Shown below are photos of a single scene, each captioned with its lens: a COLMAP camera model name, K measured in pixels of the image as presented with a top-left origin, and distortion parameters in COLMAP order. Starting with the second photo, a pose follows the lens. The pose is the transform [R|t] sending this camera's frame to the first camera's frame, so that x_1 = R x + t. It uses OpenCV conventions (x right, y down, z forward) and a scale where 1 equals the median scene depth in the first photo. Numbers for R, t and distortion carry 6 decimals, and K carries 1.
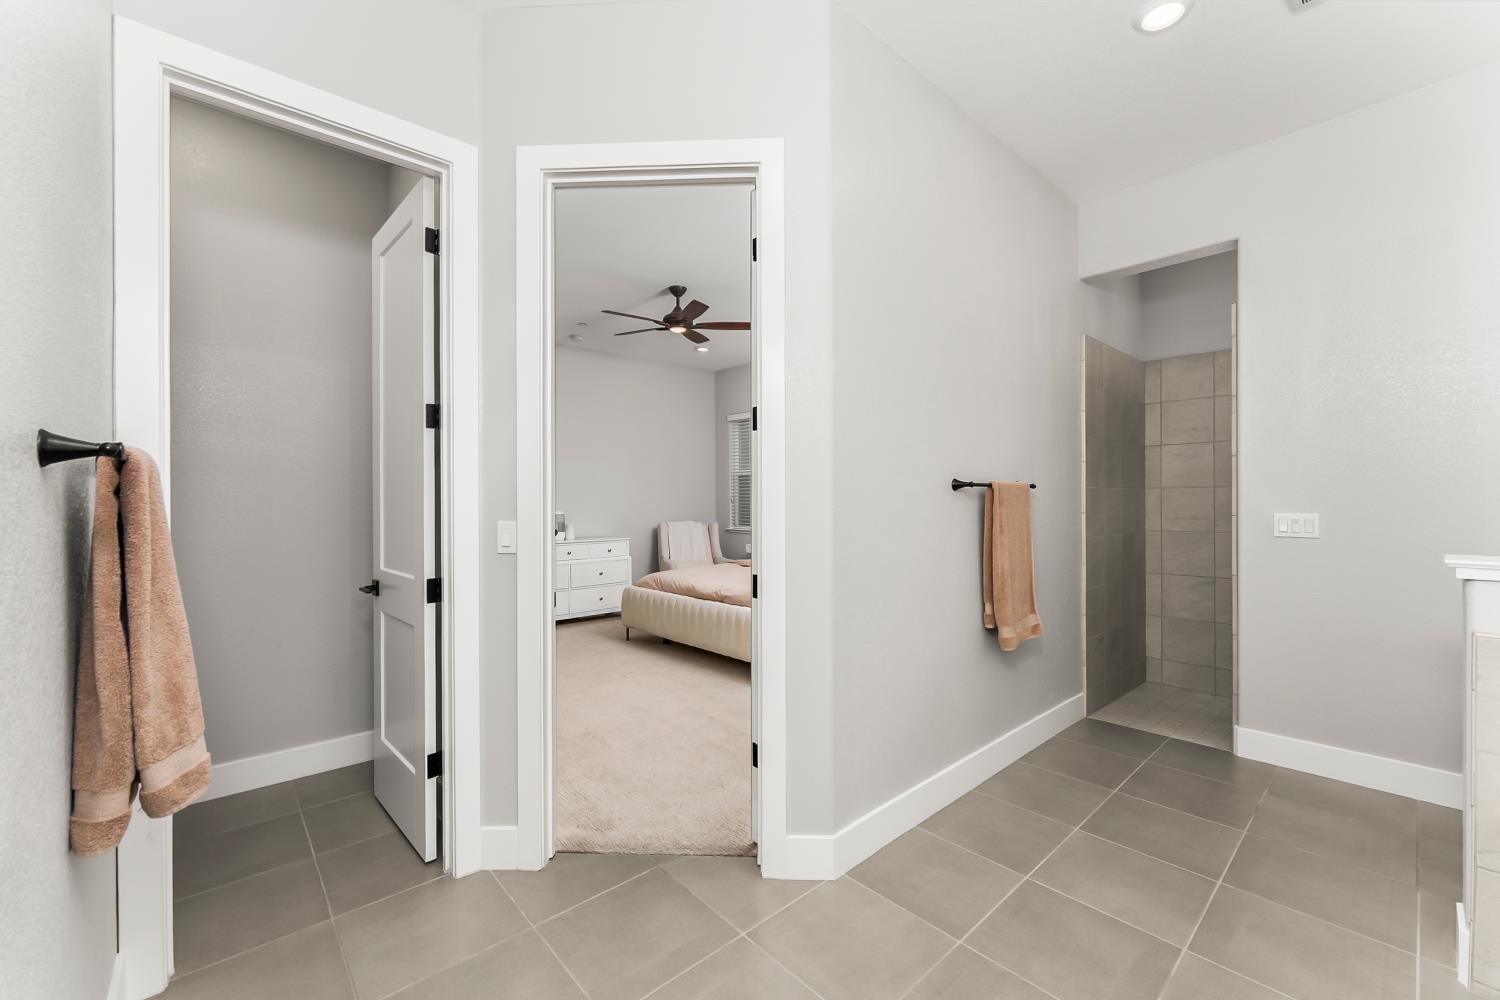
lens RADIAL K [[604.9, 0, 757.2], [0, 604.9, 499.1], [0, 0, 1]] dist [-0.000309, 0.000156]
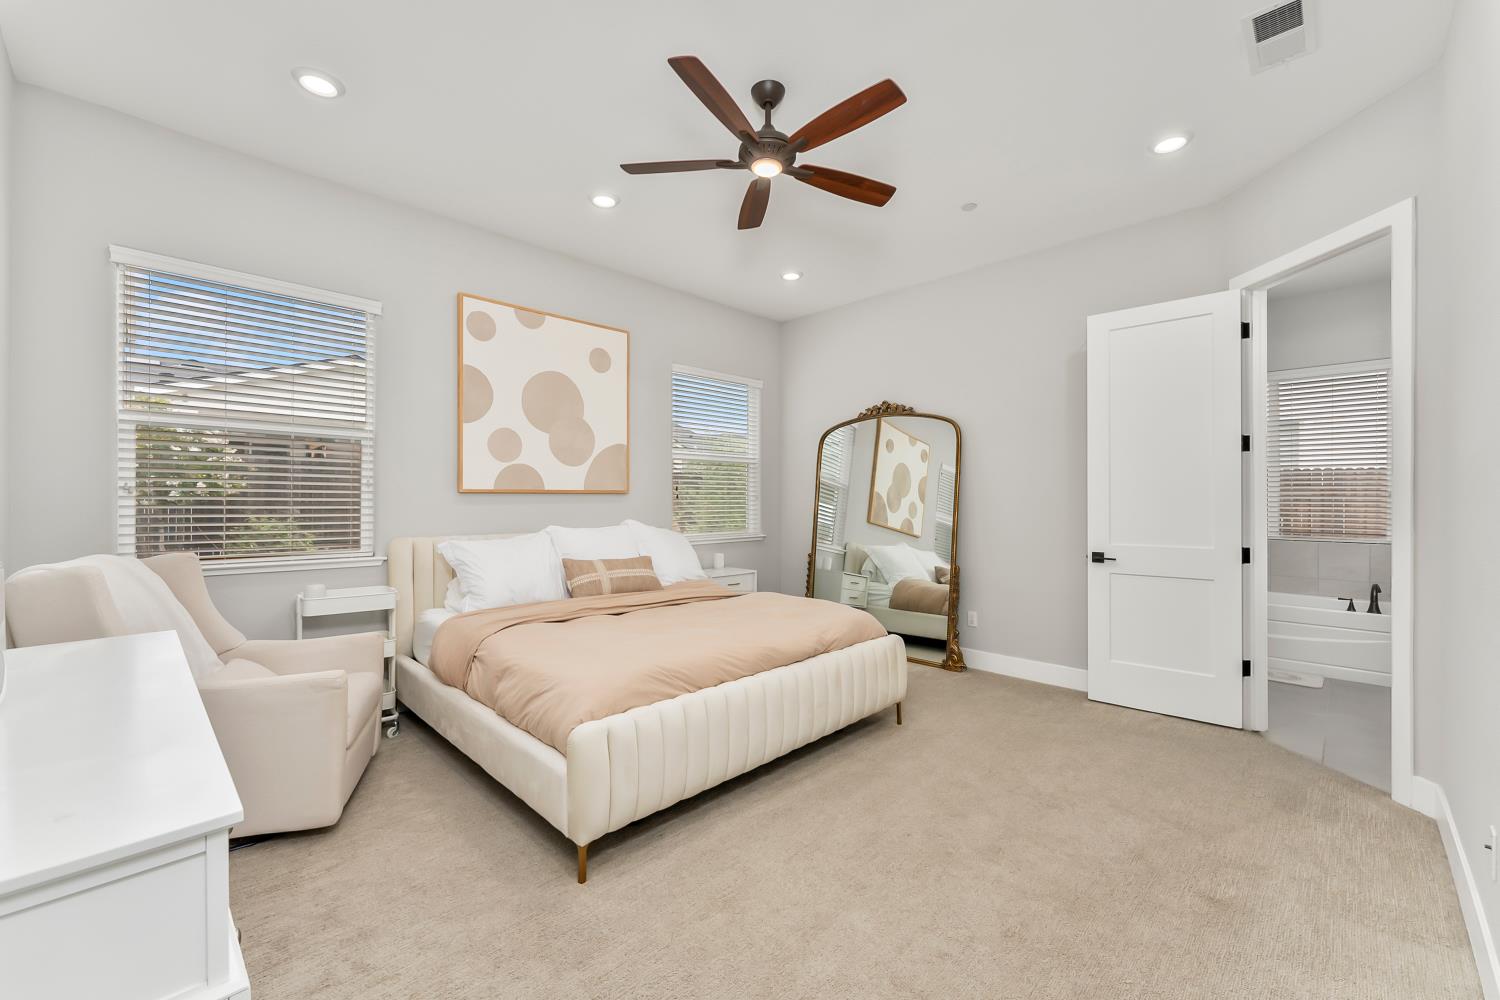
lens RADIAL K [[604.9, 0, 748.7], [0, 604.9, 500.4], [0, 0, 1]] dist [-0.000309, 0.000156]
pose [[-0.044432, 0.005599, 0.998997, -0.513418], [-0.012489, 0.999903, -0.006160, 0.008537], [-0.998934, -0.012751, -0.044357, 0.813343]]
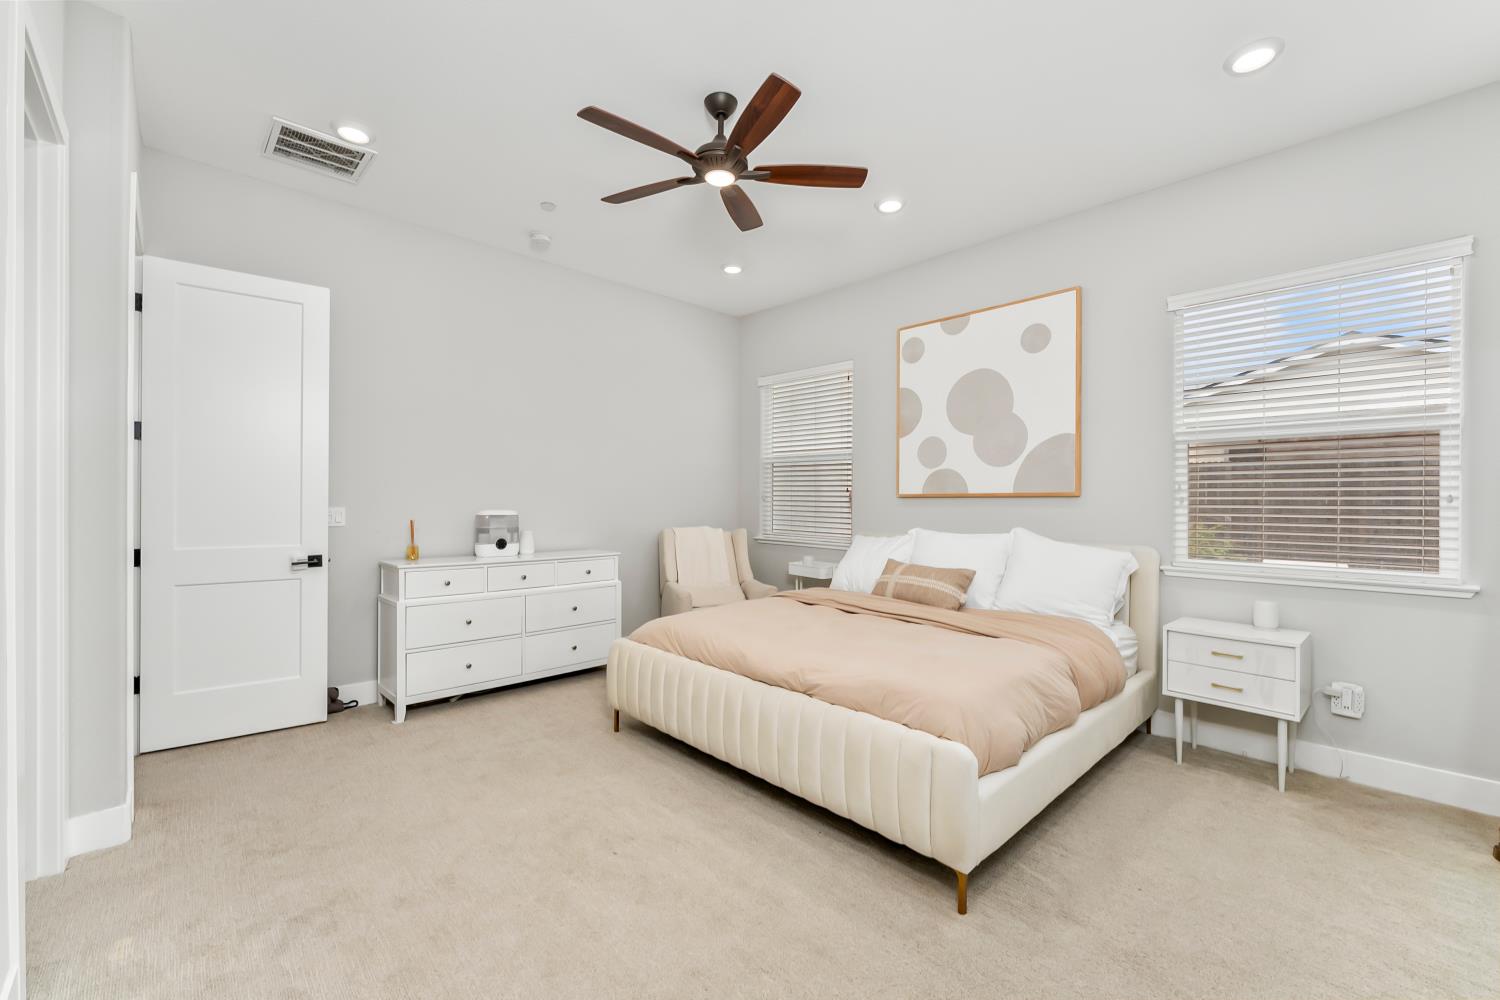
lens RADIAL K [[604.9, 0, 740.1], [0, 604.9, 503.9], [0, 0, 1]] dist [-0.000309, 0.000156]
pose [[0.999884, 0.013572, 0.006964, -0.088589], [-0.013658, 0.999829, 0.012451, 0.002057], [-0.006794, -0.012544, 0.999898, 0.359046]]
